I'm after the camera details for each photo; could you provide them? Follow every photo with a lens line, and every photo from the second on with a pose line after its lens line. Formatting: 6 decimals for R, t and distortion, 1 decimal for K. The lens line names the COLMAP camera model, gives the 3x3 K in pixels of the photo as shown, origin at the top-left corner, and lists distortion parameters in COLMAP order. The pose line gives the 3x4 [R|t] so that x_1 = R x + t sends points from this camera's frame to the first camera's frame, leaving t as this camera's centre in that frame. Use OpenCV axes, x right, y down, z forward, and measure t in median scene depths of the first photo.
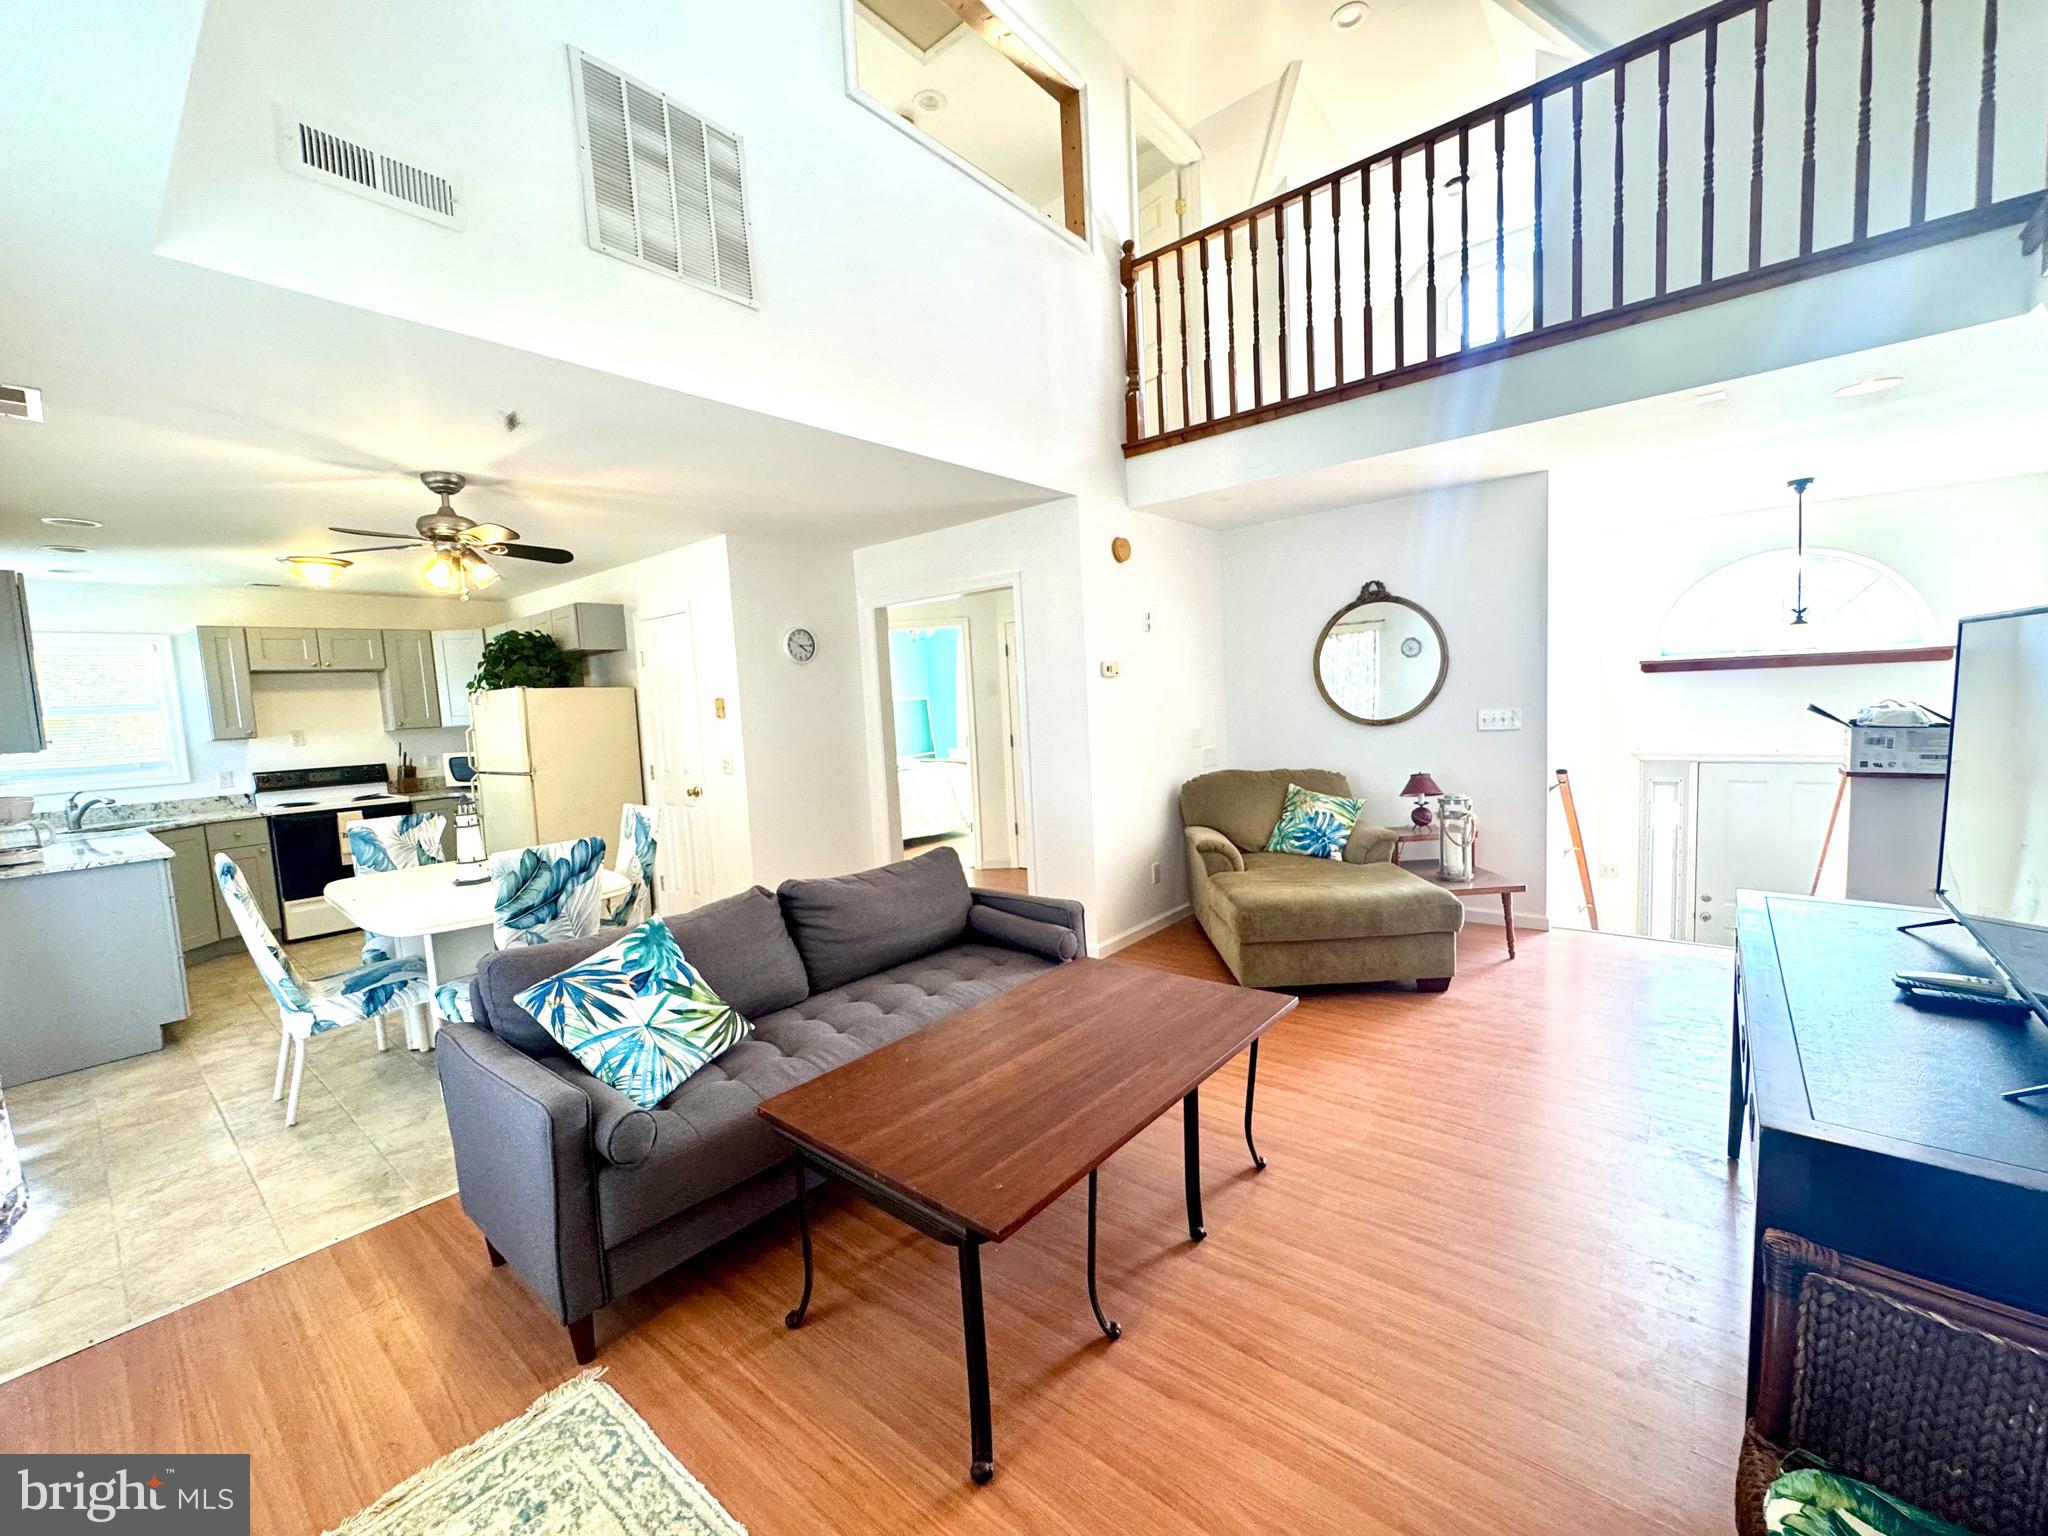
lens RADIAL K [[816.2, 0, 1021.8], [0, 816.2, 770.7], [0, 0, 1]] dist [-0.001924, -0.000269]
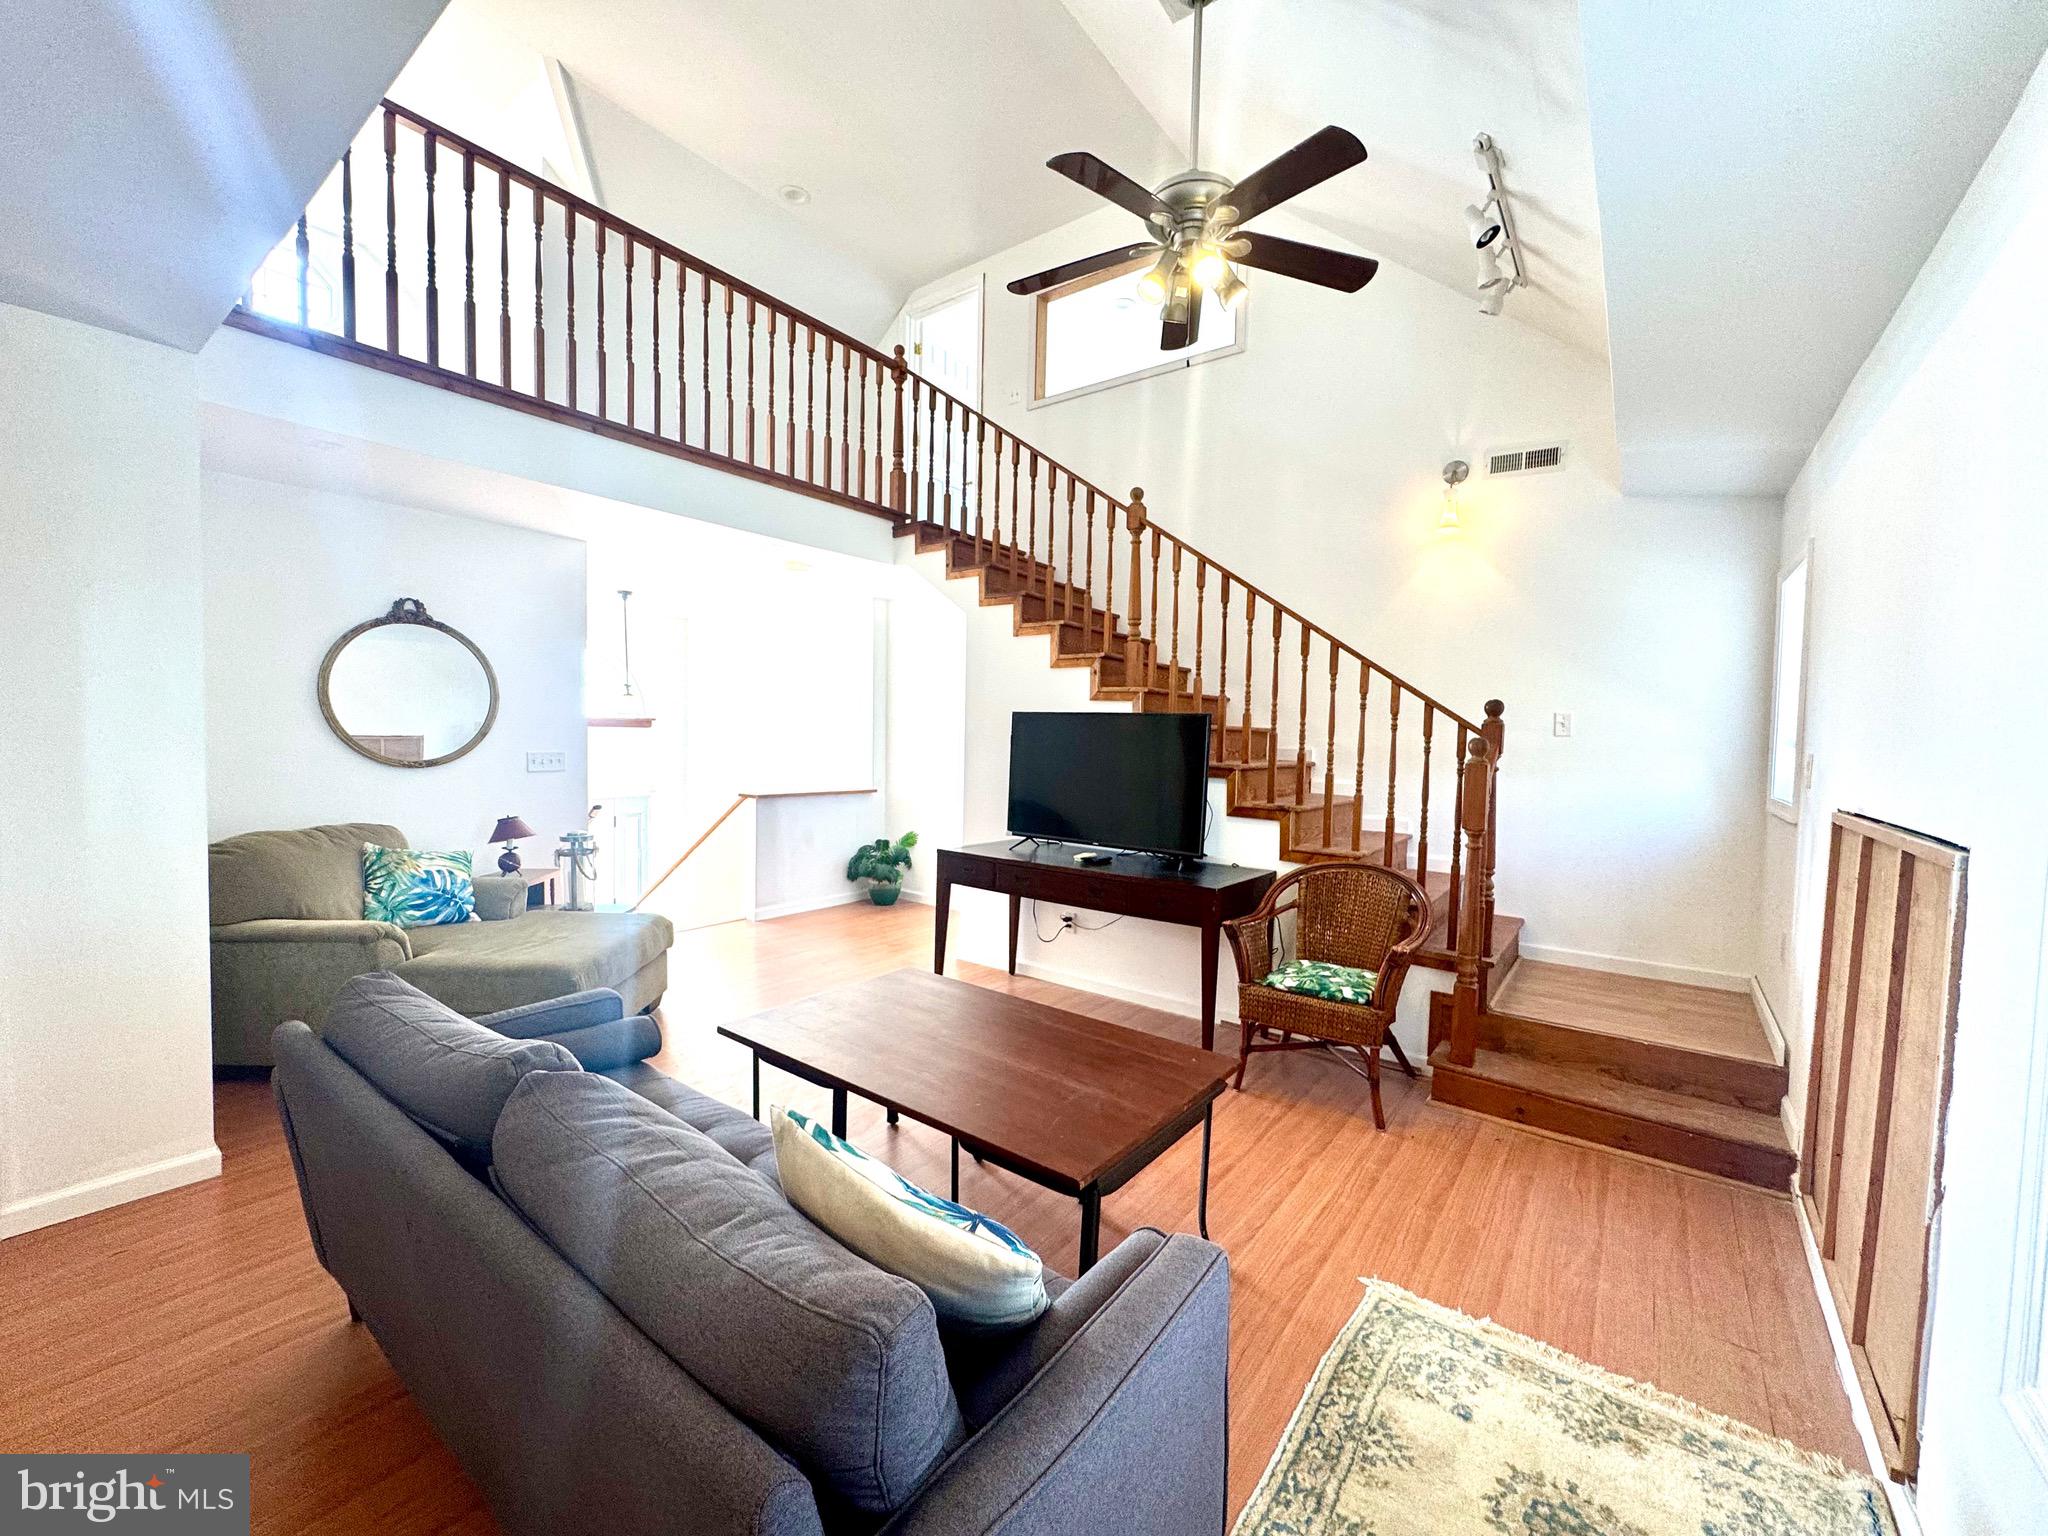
lens RADIAL K [[816.2, 0, 1021.0], [0, 816.2, 775.7], [0, 0, 1]] dist [-0.001924, -0.000269]
pose [[-0.036309, -0.005040, 0.999328, -0.488644], [0.070792, 0.997462, 0.007603, -0.009019], [-0.996830, 0.071020, -0.035860, 0.444048]]
